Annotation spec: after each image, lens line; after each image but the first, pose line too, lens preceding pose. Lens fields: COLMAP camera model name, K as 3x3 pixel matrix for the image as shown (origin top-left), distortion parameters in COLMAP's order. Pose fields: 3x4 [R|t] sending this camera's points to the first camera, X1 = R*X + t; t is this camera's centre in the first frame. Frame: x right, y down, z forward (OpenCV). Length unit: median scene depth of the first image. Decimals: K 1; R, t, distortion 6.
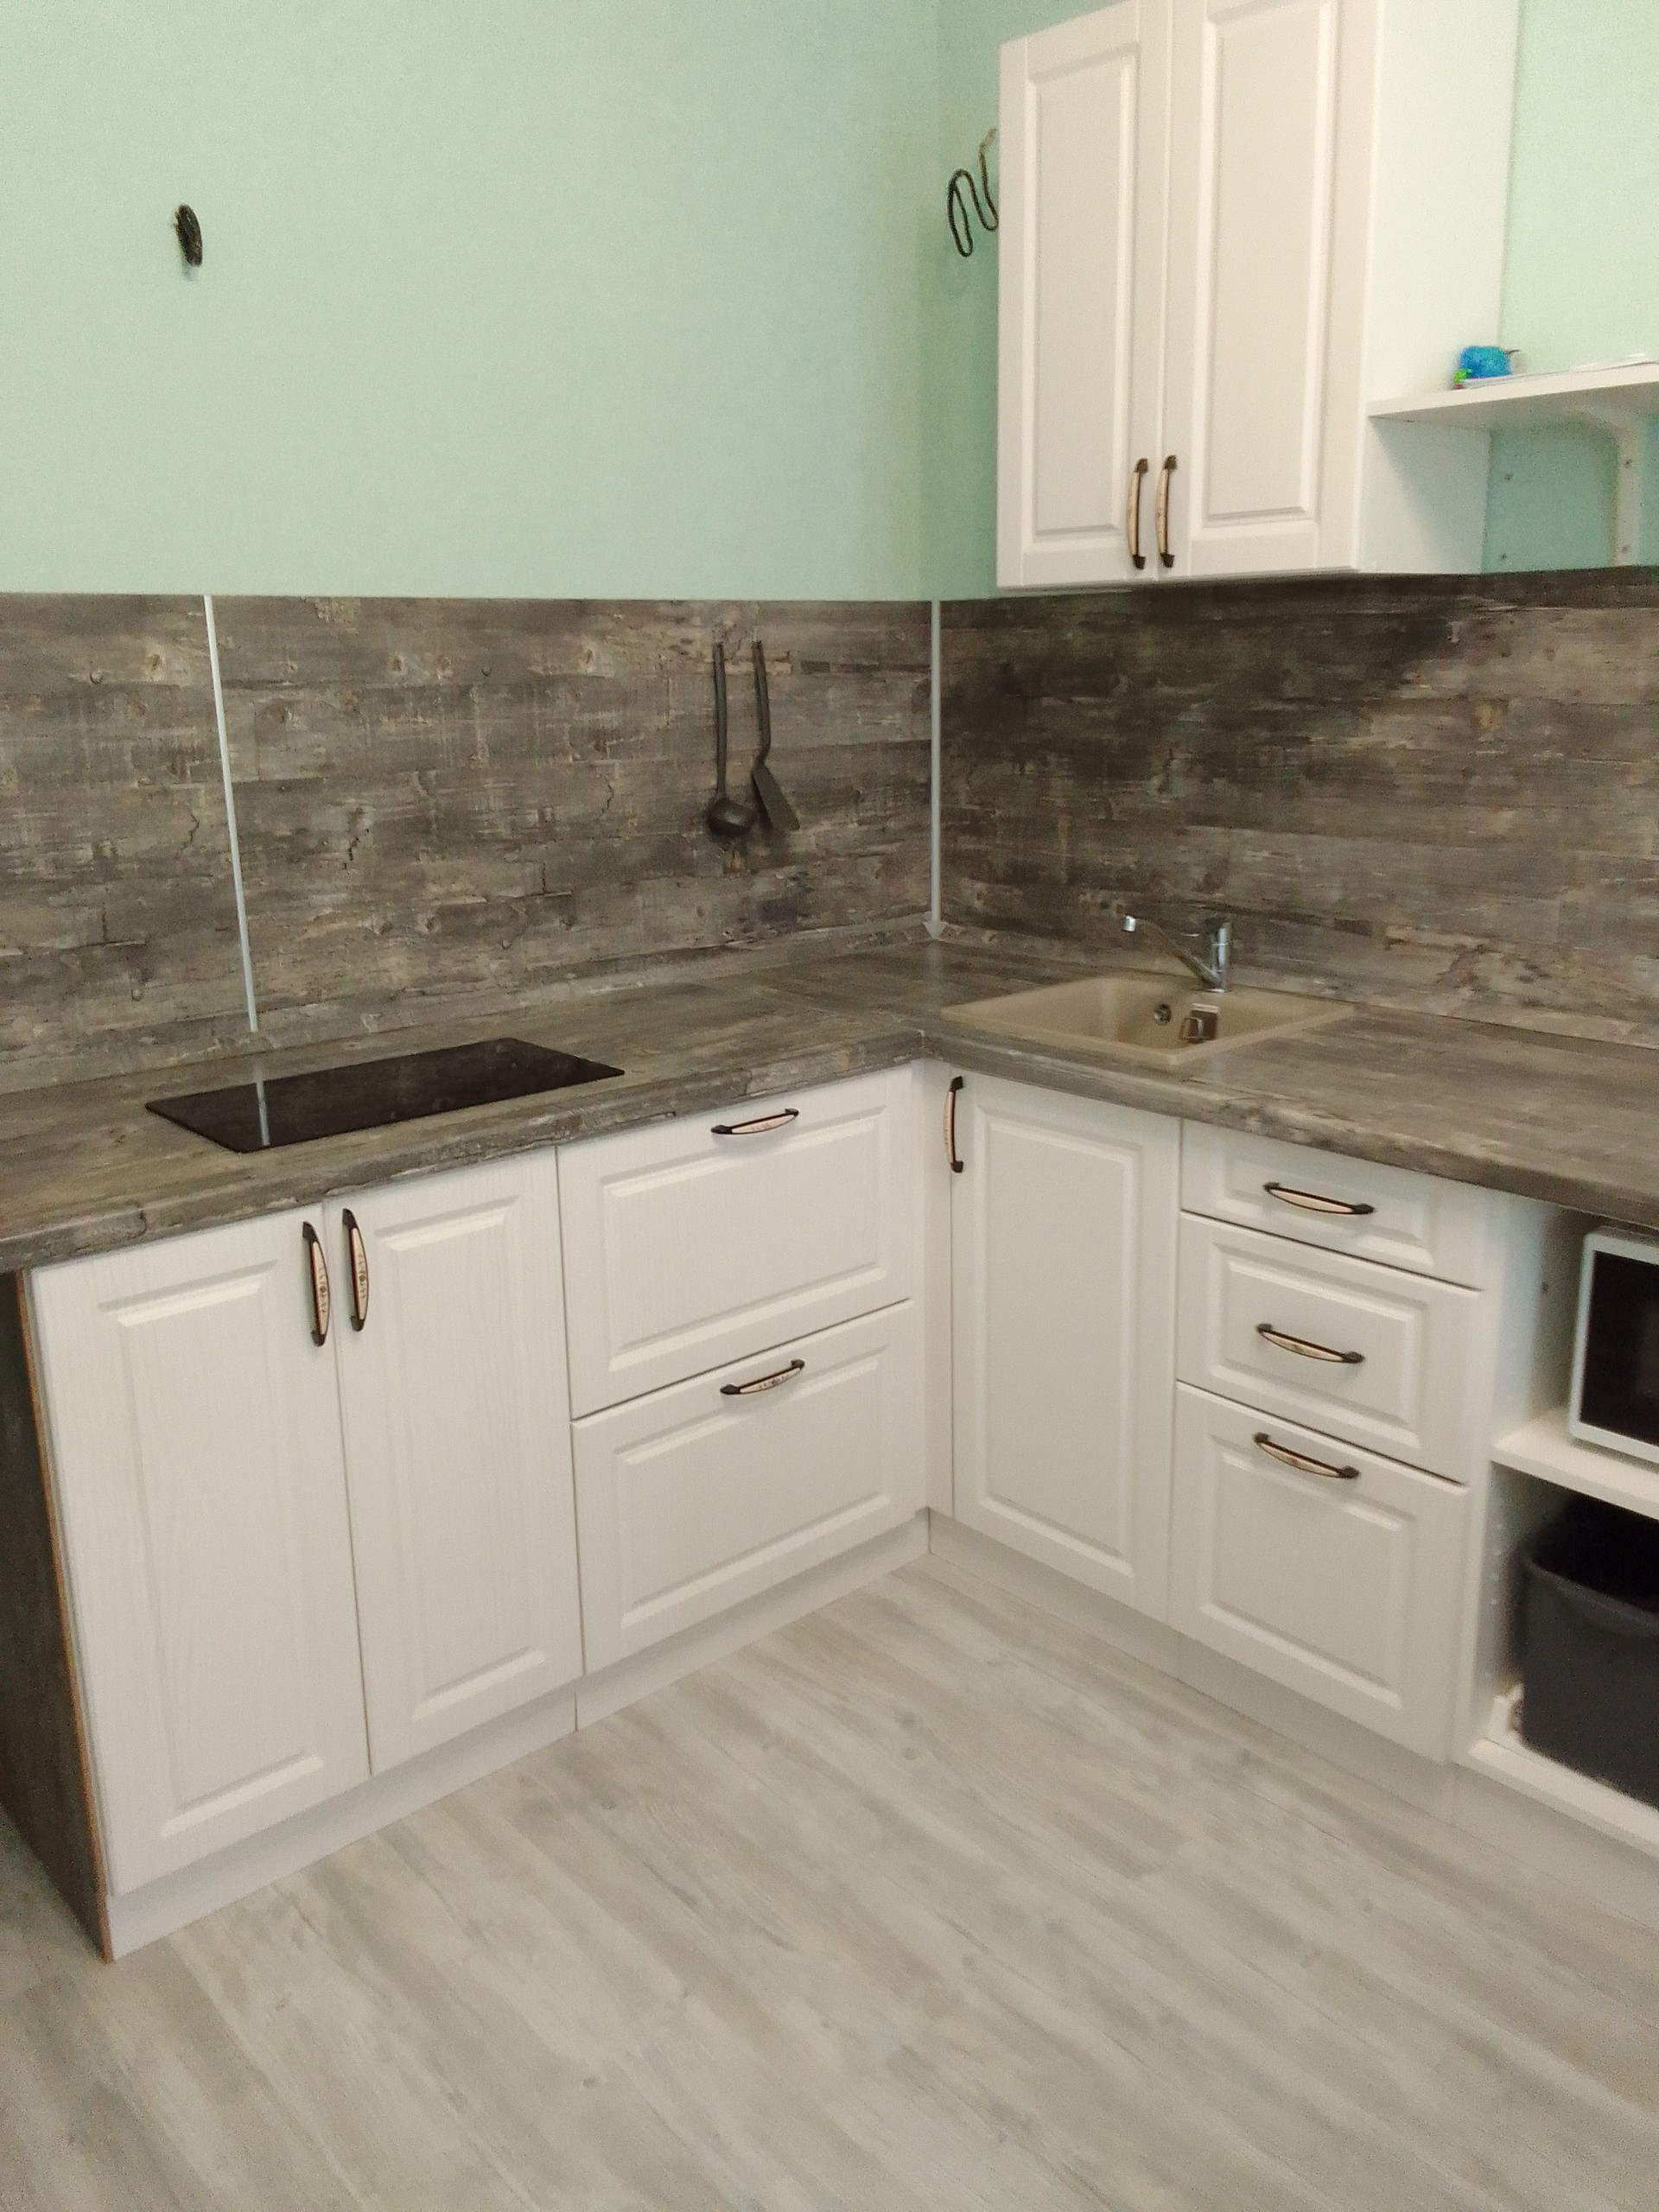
lens RADIAL K [[1705.7, 0, 819.3], [0, 1705.7, 1091.2], [0, 0, 1]] dist [0.058534, -0.086471]
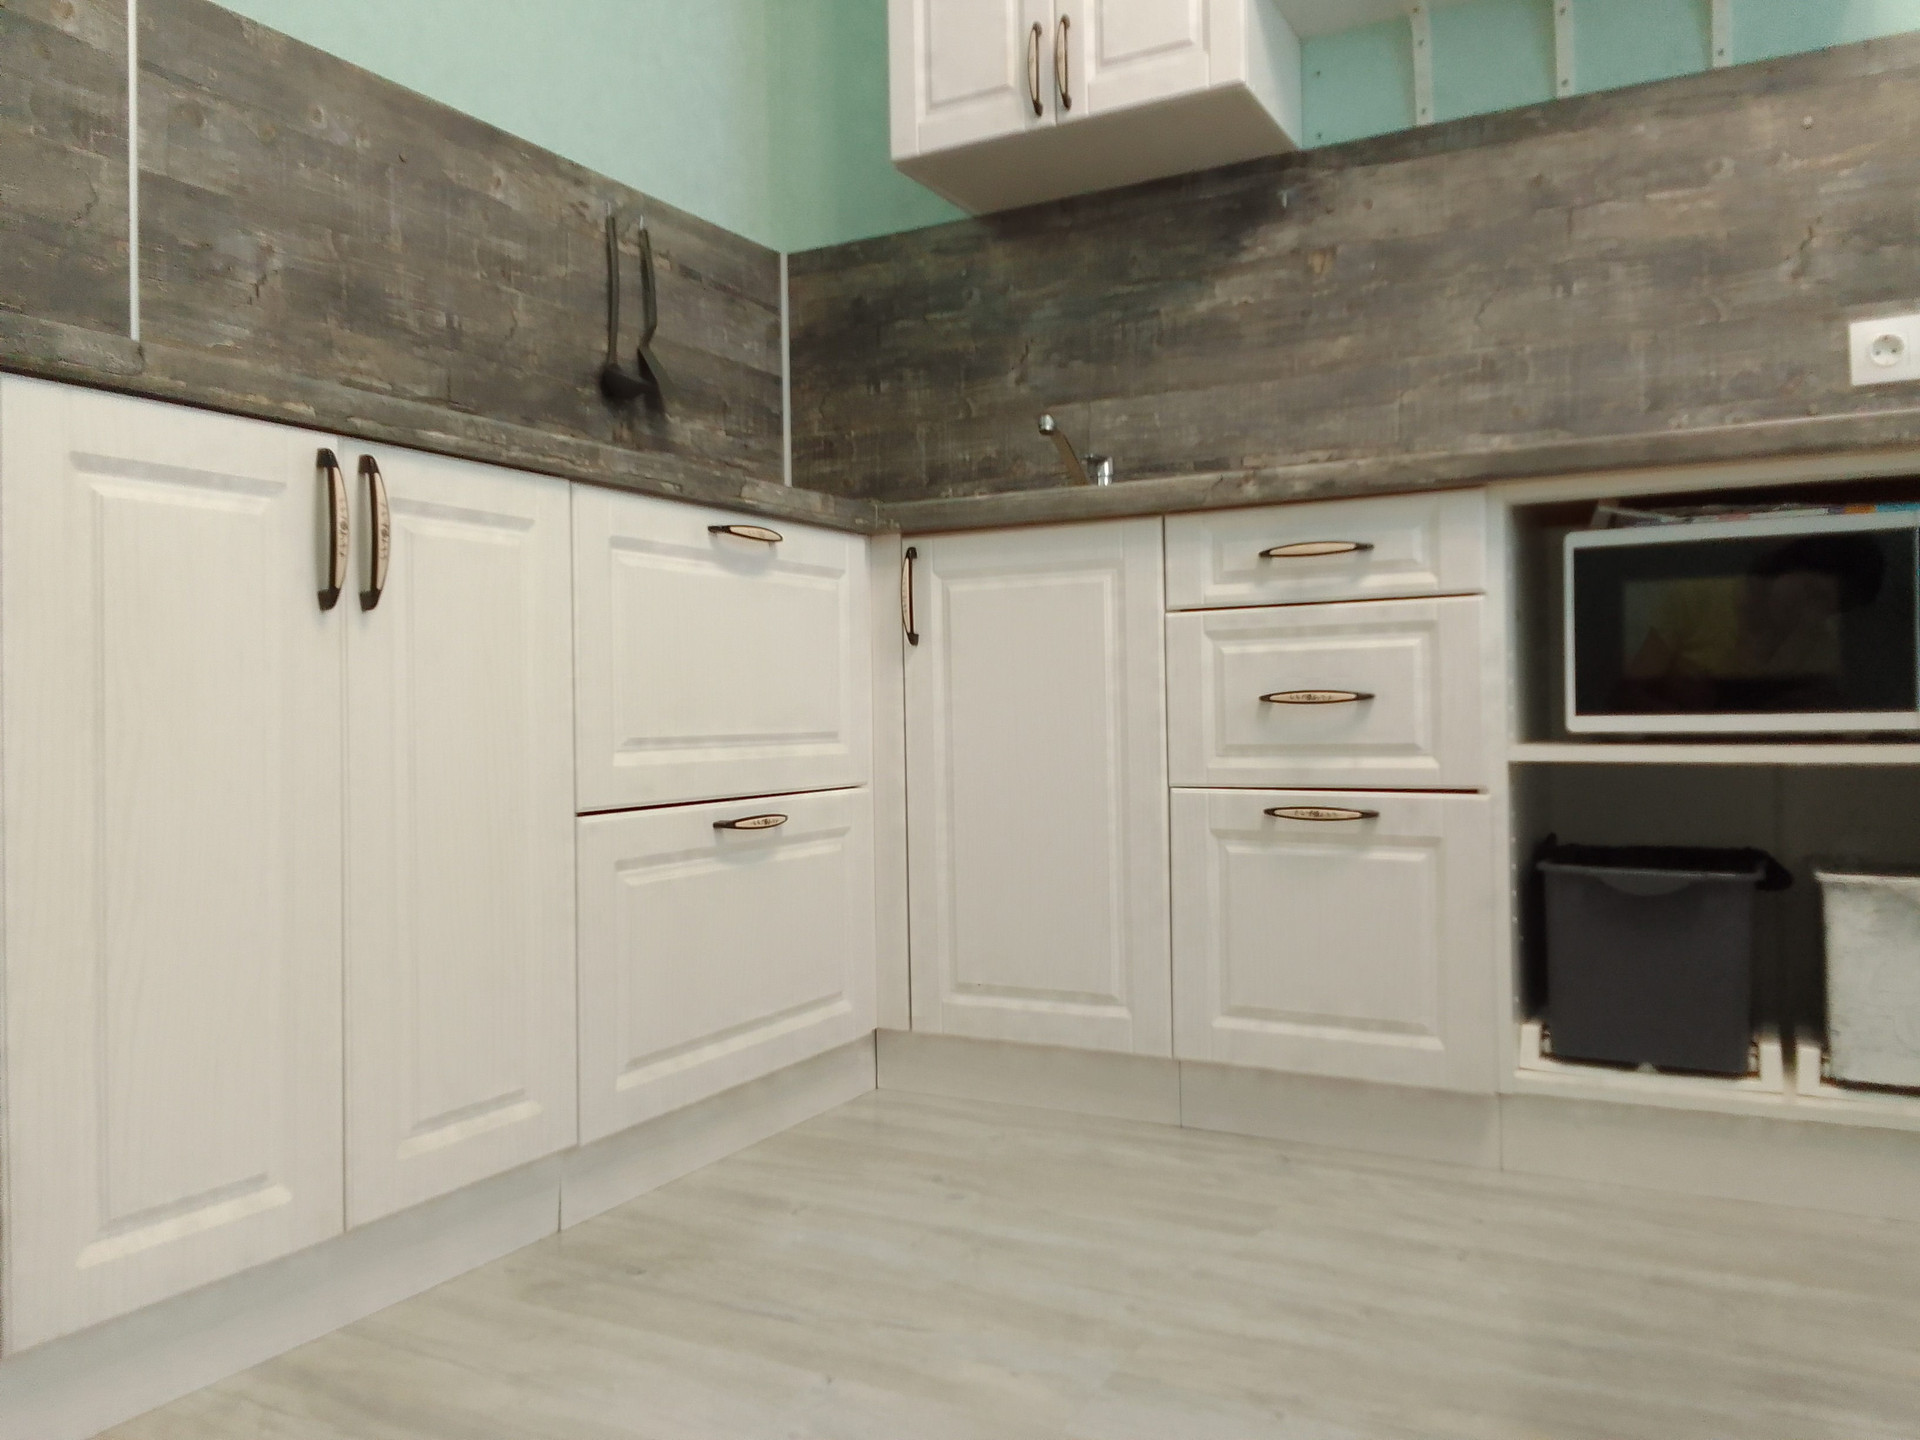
lens RADIAL K [[1480.5, 0, 942.7], [0, 1480.5, 721.5], [0, 0, 1]] dist [0.058534, -0.086471]
pose [[0.941959, 0.001970, 0.335721, -0.200855], [0.082182, 0.968207, -0.236266, 0.307770], [-0.325513, 0.250143, 0.911850, 0.218002]]
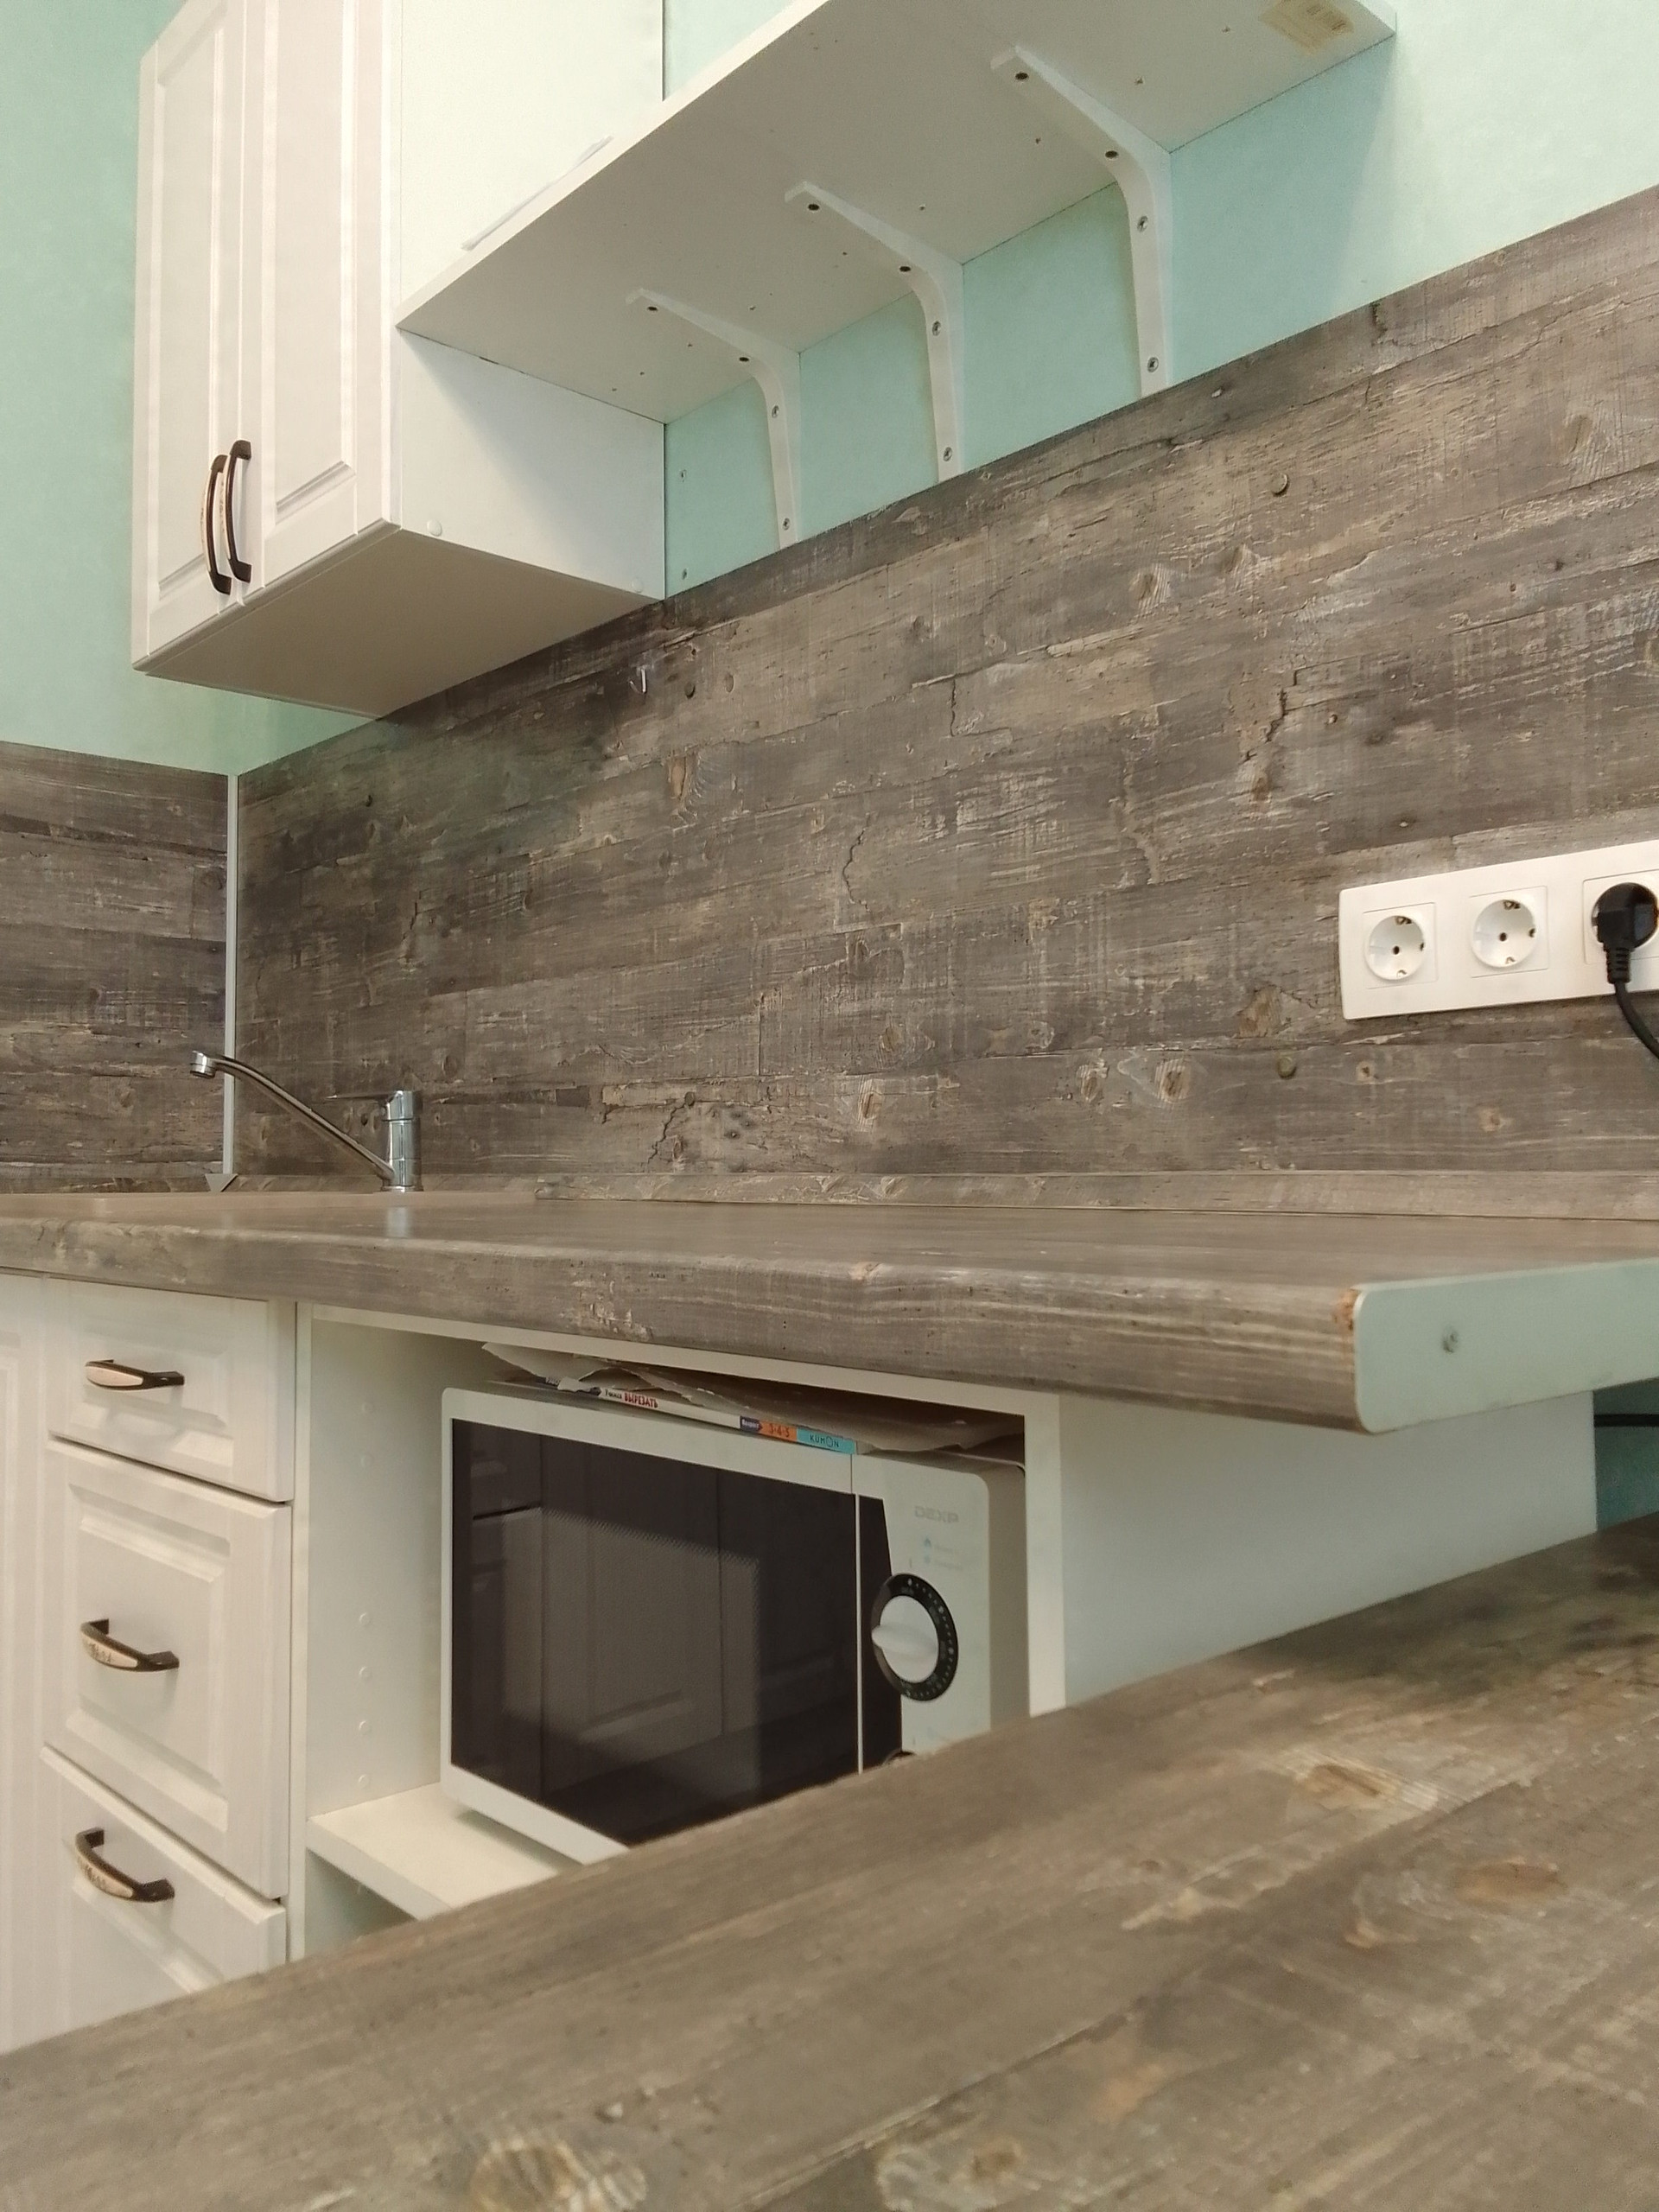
lens RADIAL K [[1705.7, 0, 825.0], [0, 1705.7, 1089.7], [0, 0, 1]] dist [0.058534, -0.086471]
pose [[0.999812, 0.016087, 0.010850, 0.438101], [-0.012125, 0.954505, -0.297949, 0.119861], [-0.015150, 0.297761, 0.954520, 0.342474]]
